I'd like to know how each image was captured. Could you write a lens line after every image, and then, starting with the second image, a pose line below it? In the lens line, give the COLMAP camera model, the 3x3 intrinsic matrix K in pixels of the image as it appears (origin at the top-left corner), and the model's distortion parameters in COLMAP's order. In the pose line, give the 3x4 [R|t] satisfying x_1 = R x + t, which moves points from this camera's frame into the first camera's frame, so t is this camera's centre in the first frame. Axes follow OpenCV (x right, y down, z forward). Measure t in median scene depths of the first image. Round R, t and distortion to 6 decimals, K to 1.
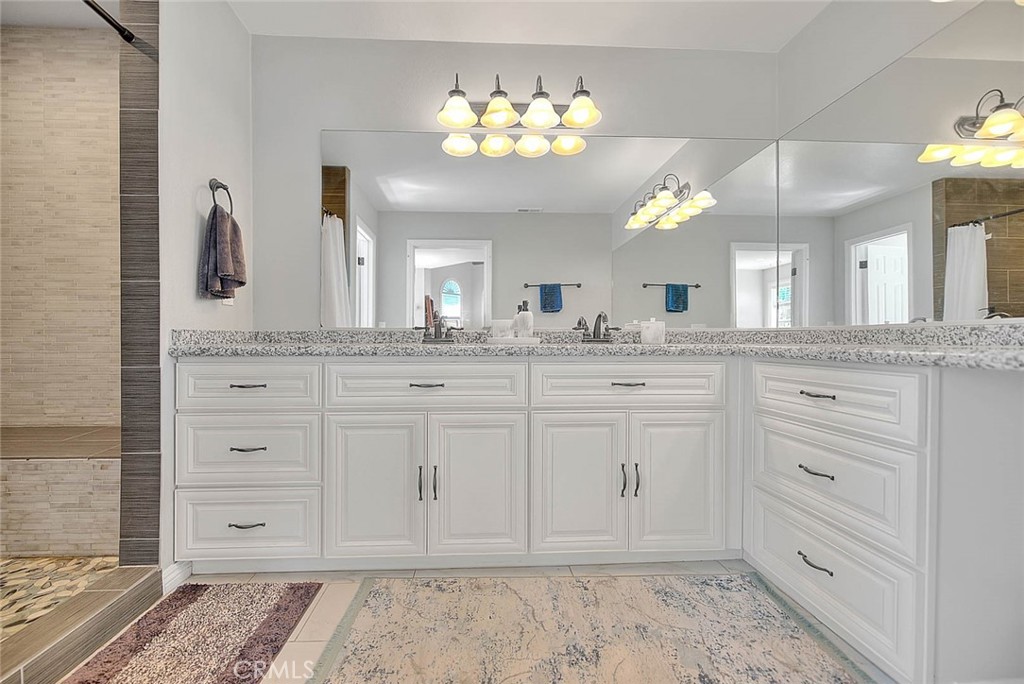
lens RADIAL K [[430.3, 0, 497.6], [0, 430.3, 331.6], [0, 0, 1]] dist [0.000028, -0.000139]
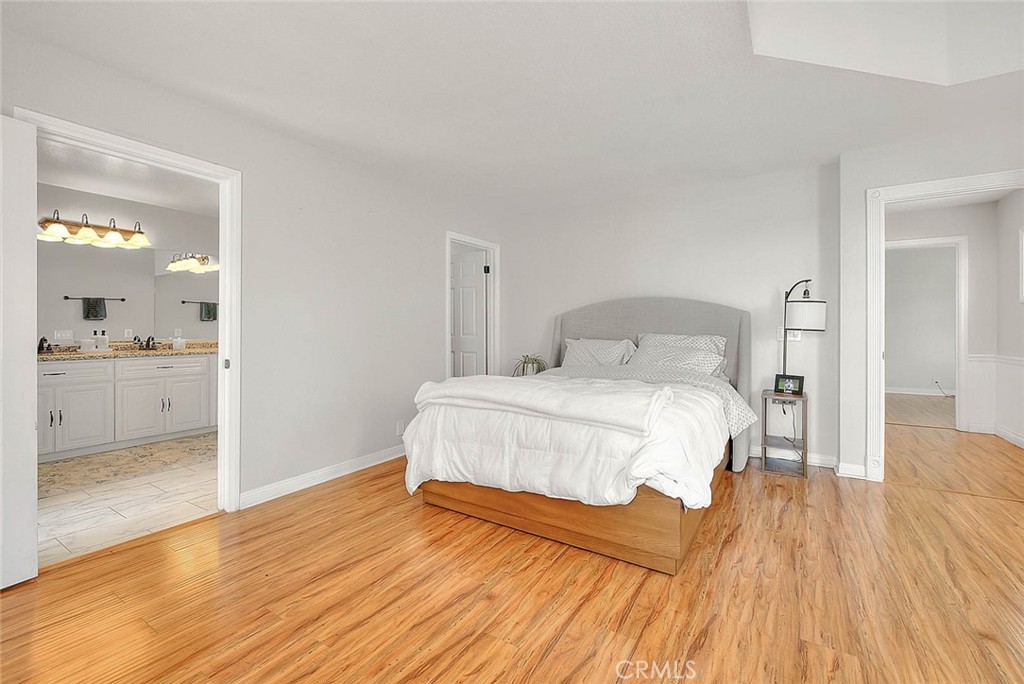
lens RADIAL K [[430.3, 0, 497.6], [0, 430.3, 331.6], [0, 0, 1]] dist [0.000028, -0.000139]
pose [[0.591268, -0.005859, 0.806454, -0.467787], [-0.015798, 0.999698, 0.018845, -0.132836], [-0.806320, -0.023883, 0.590997, -1.671468]]
